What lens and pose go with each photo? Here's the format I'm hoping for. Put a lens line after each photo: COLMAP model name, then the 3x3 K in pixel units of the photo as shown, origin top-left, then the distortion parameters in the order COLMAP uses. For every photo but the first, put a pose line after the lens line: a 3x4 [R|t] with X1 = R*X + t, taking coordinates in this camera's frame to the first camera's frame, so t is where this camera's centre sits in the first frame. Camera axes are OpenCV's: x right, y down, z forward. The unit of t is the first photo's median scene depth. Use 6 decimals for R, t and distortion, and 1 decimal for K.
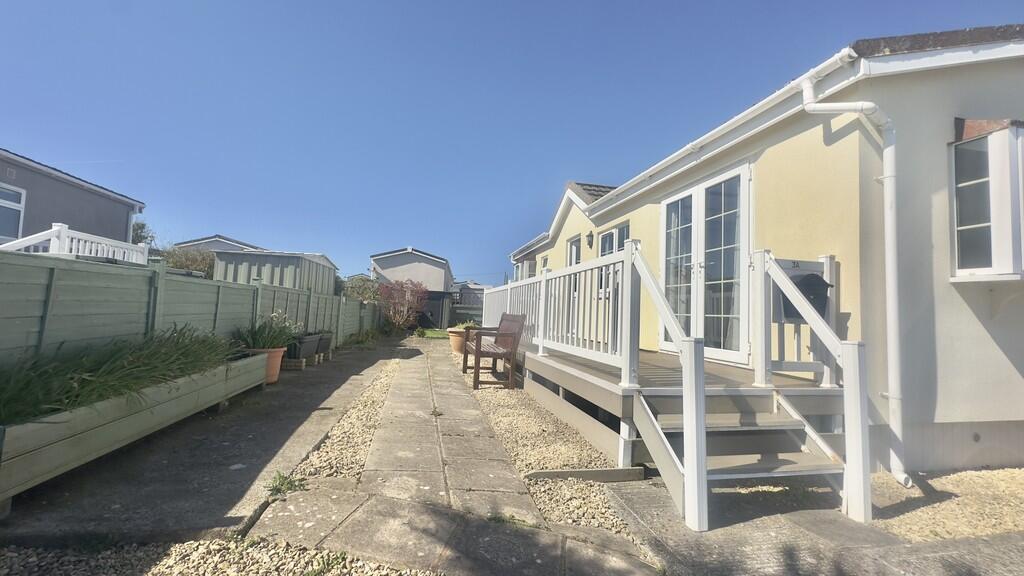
lens RADIAL K [[408.3, 0, 506.0], [0, 408.3, 288.9], [0, 0, 1]] dist [-0.004013, 0.001527]
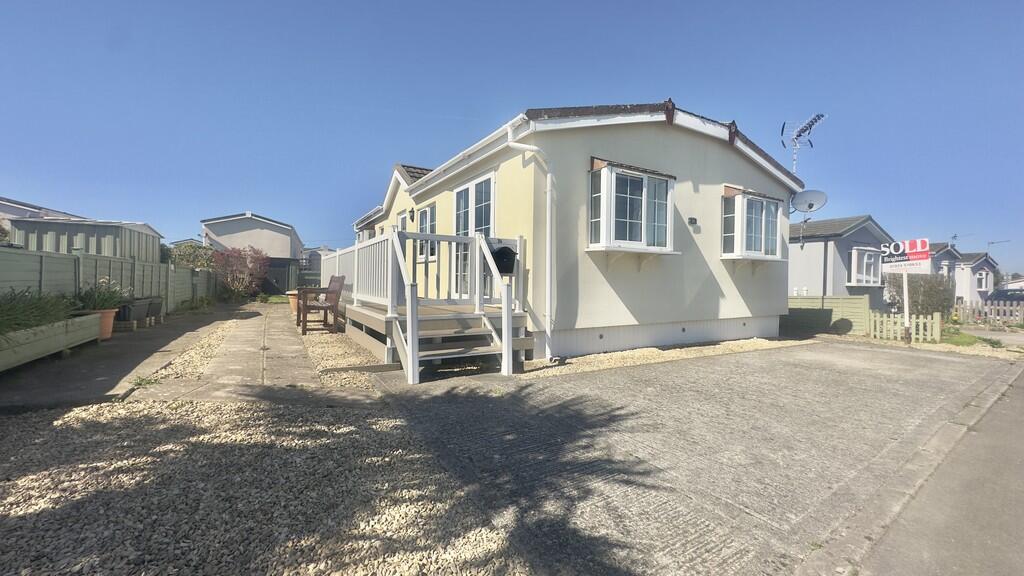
lens RADIAL K [[408.3, 0, 510.0], [0, 408.3, 286.9], [0, 0, 1]] dist [-0.004013, 0.001527]
pose [[0.948710, -0.031369, 0.314589, 0.150725], [0.005944, 0.996659, 0.081456, -0.005040], [-0.316093, -0.075409, 0.945727, -0.430641]]
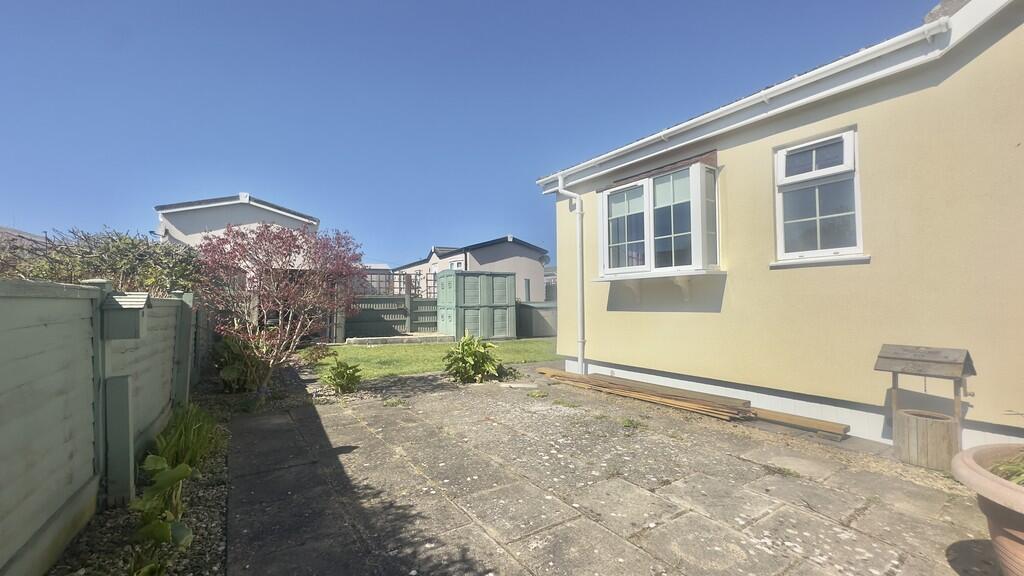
lens RADIAL K [[408.3, 0, 511.6], [0, 408.3, 293.2], [0, 0, 1]] dist [-0.004013, 0.001527]
pose [[0.924590, -0.034226, 0.379422, -0.579506], [0.015894, 0.998555, 0.051343, 0.048244], [-0.380631, -0.041440, 0.923798, 1.741636]]
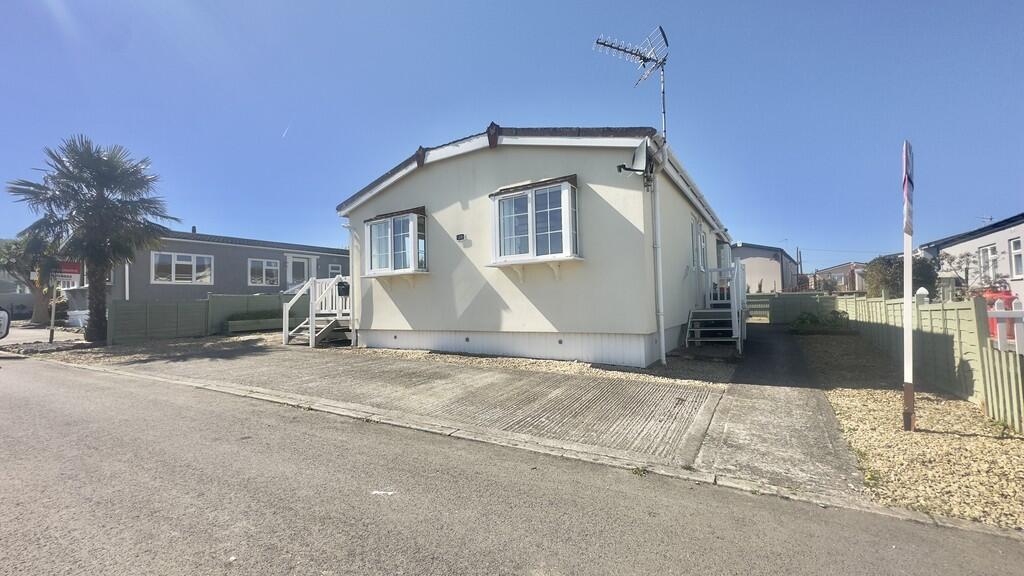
lens RADIAL K [[408.3, 0, 512.1], [0, 408.3, 289.1], [0, 0, 1]] dist [-0.004013, 0.001527]
pose [[0.702216, -0.081048, -0.707336, 2.624620], [0.091270, 0.995550, -0.023463, 0.145048], [0.706090, -0.048082, 0.706488, -0.198235]]
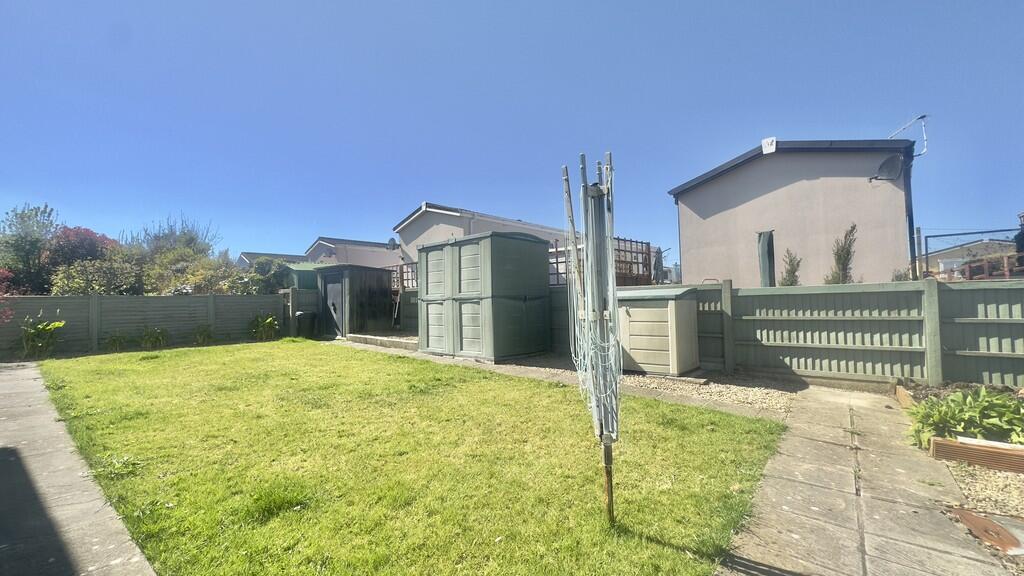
lens RADIAL K [[408.3, 0, 510.7], [0, 408.3, 283.7], [0, 0, 1]] dist [-0.004013, 0.001527]
pose [[0.626794, -0.083171, -0.774733, 1.662866], [0.090953, 0.995299, -0.033264, 0.286445], [0.773858, -0.049615, 0.631413, 3.481584]]
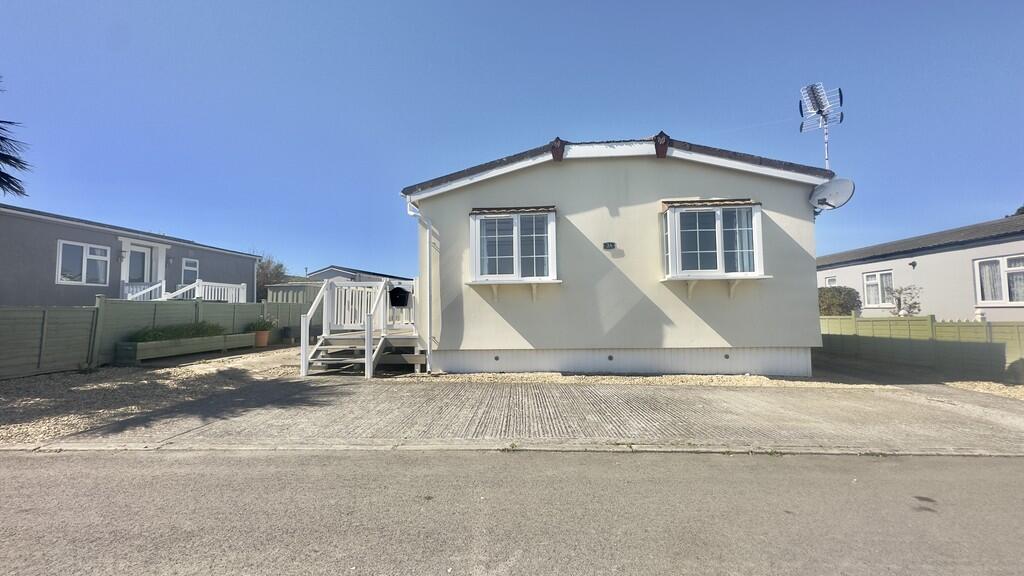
lens RADIAL K [[408.3, 0, 515.8], [0, 408.3, 288.8], [0, 0, 1]] dist [-0.004013, 0.001527]
pose [[0.954676, -0.066993, -0.290010, 1.411876], [0.065899, 0.997734, -0.013548, 0.033699], [0.290261, -0.006178, 0.956928, -0.722854]]
